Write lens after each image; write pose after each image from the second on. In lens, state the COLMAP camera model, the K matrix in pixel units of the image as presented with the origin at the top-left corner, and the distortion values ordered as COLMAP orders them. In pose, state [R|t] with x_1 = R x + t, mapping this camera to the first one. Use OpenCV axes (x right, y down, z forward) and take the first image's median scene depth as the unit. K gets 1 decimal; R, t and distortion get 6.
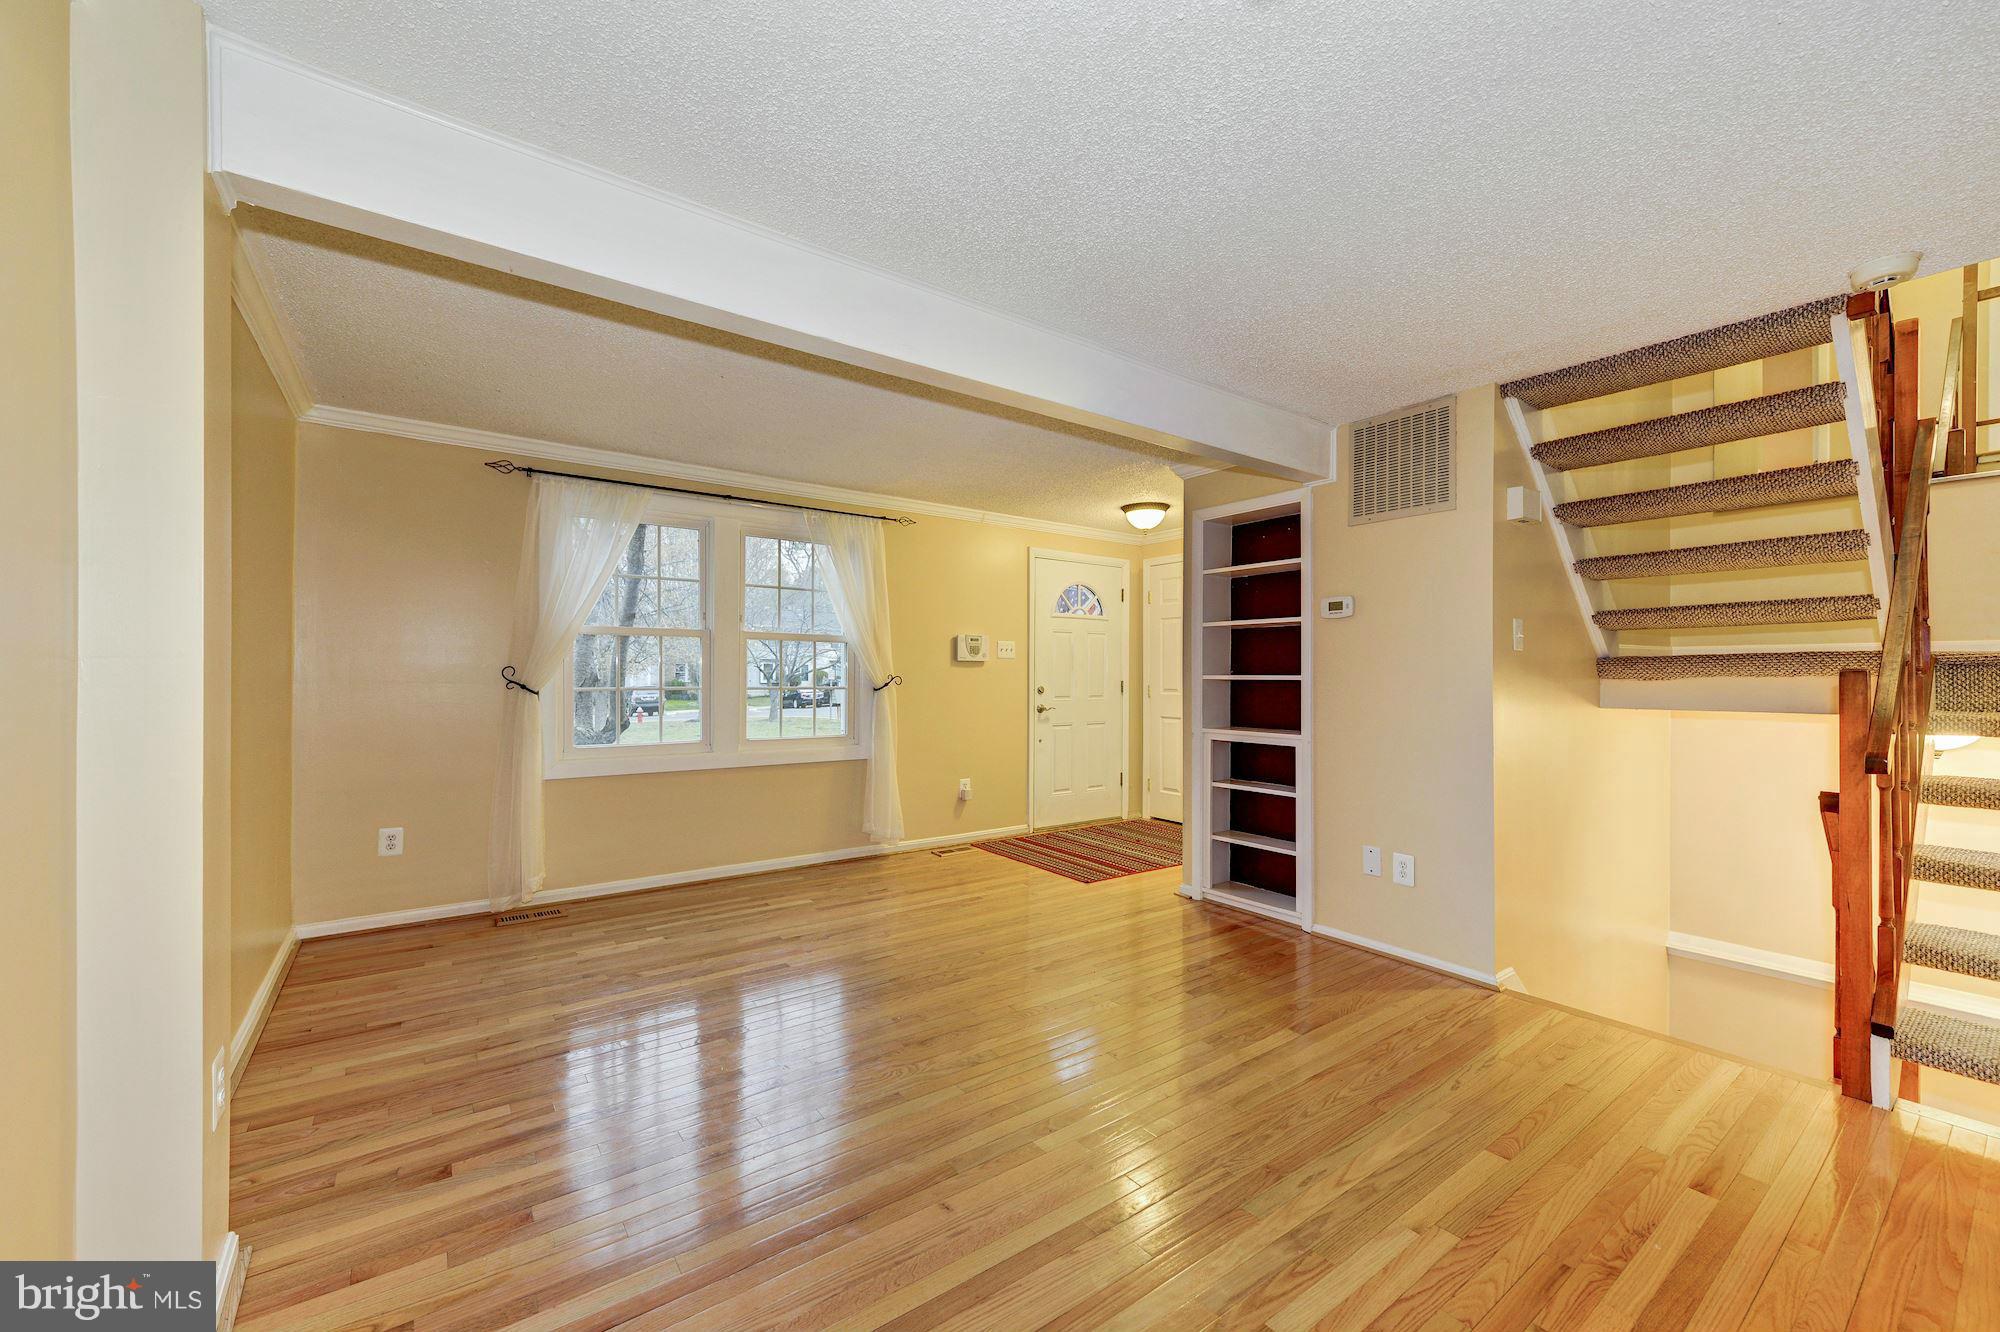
lens RADIAL K [[926.4, 0, 1070.6], [0, 926.4, 684.5], [0, 0, 1]] dist [0.003612, 0.000095]
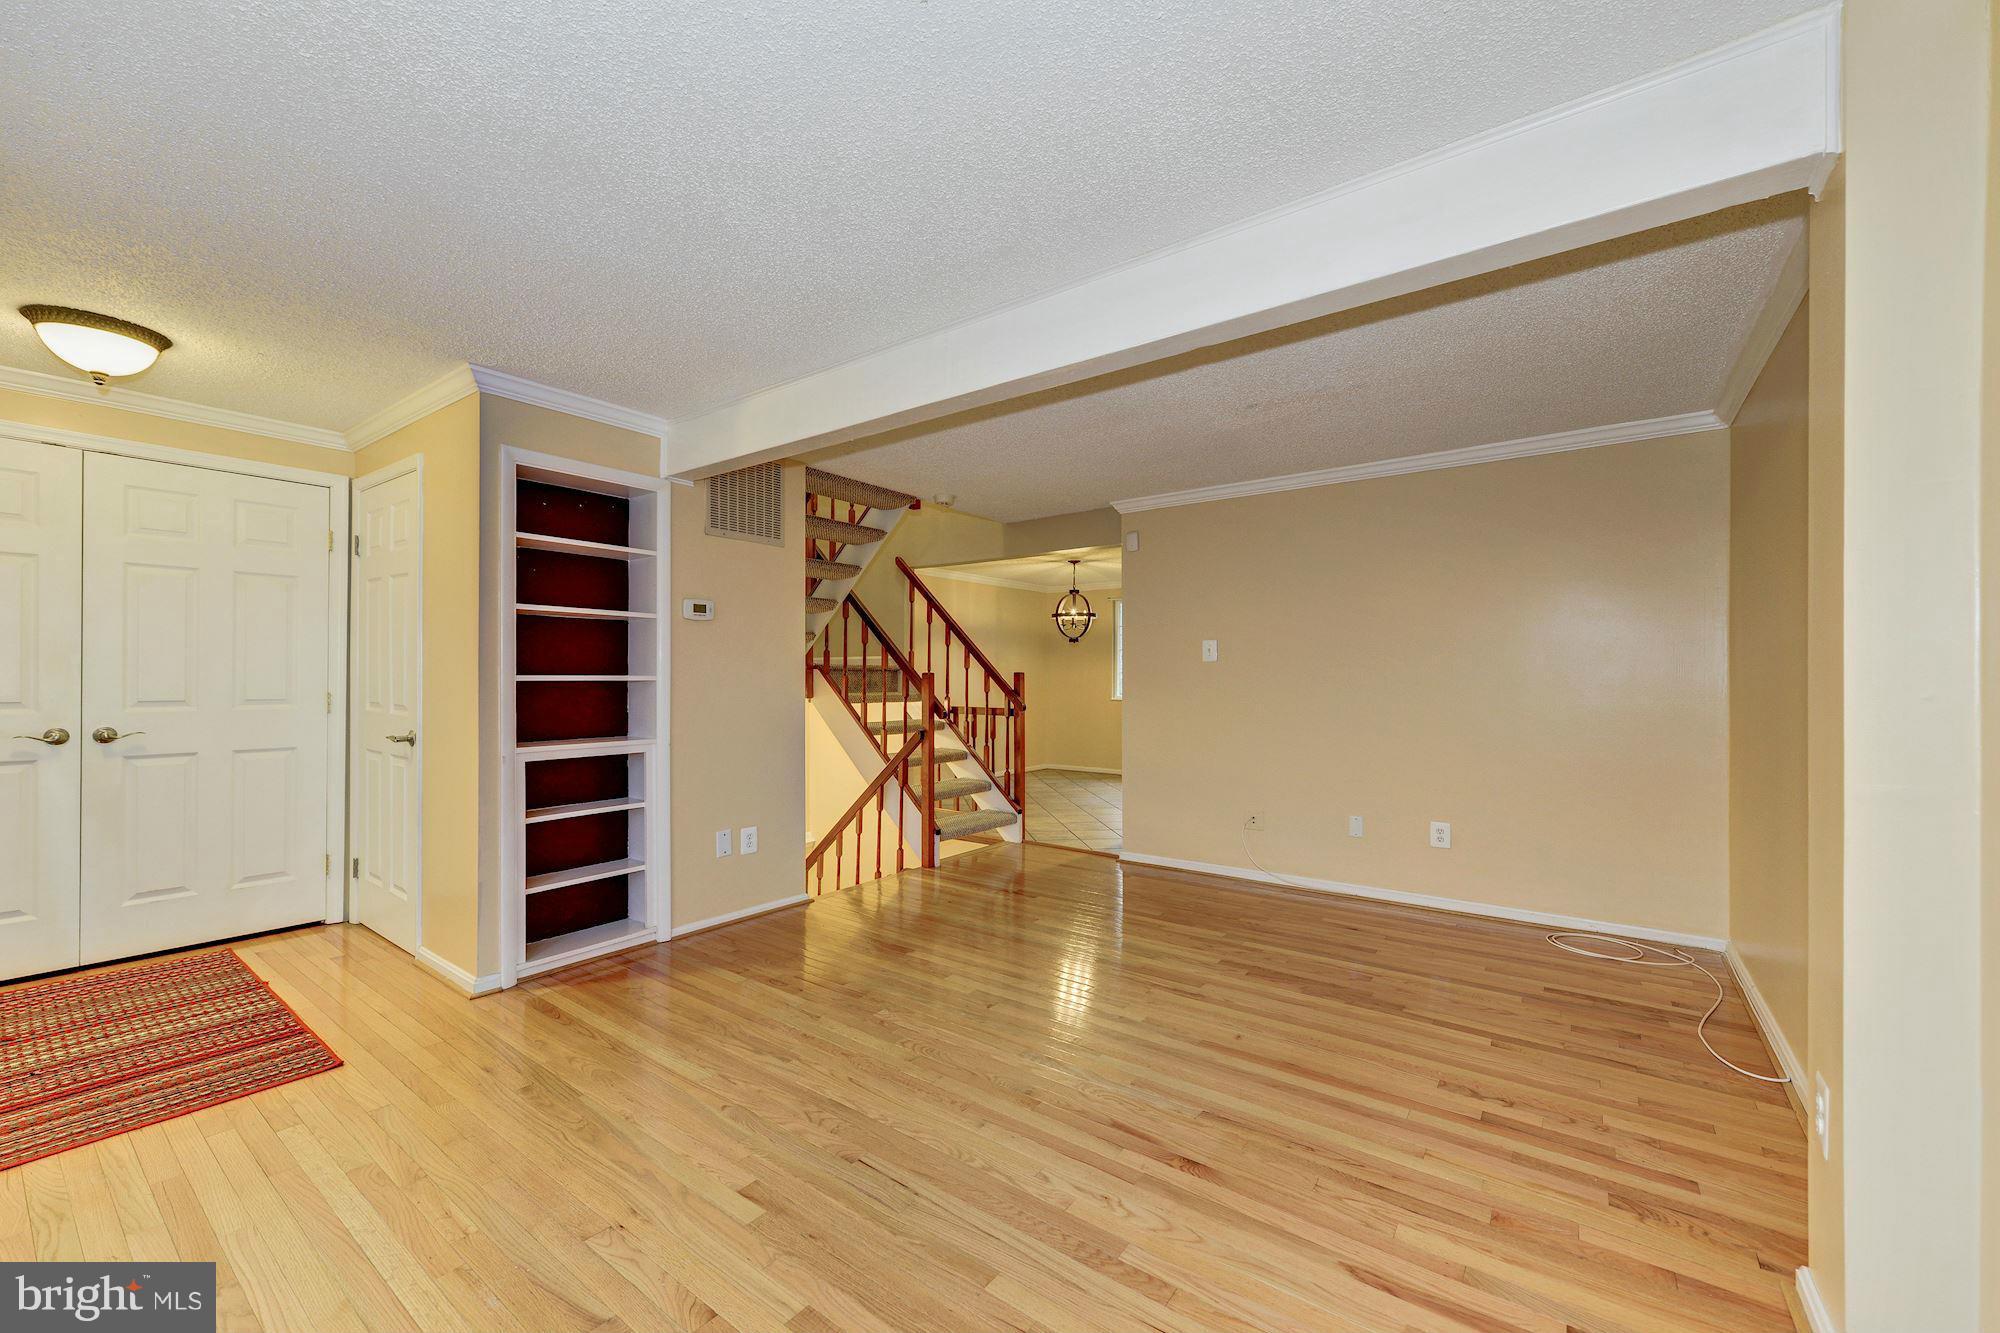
lens RADIAL K [[786.7, 0, 1008.5], [0, 786.7, 678.7], [0, 0, 1]] dist [0.005038, -0.000042]
pose [[-0.335419, -0.013064, 0.941978, -0.586961], [-0.002791, 0.999913, 0.012874, -0.016778], [-0.942065, 0.001689, -0.335427, 0.867808]]
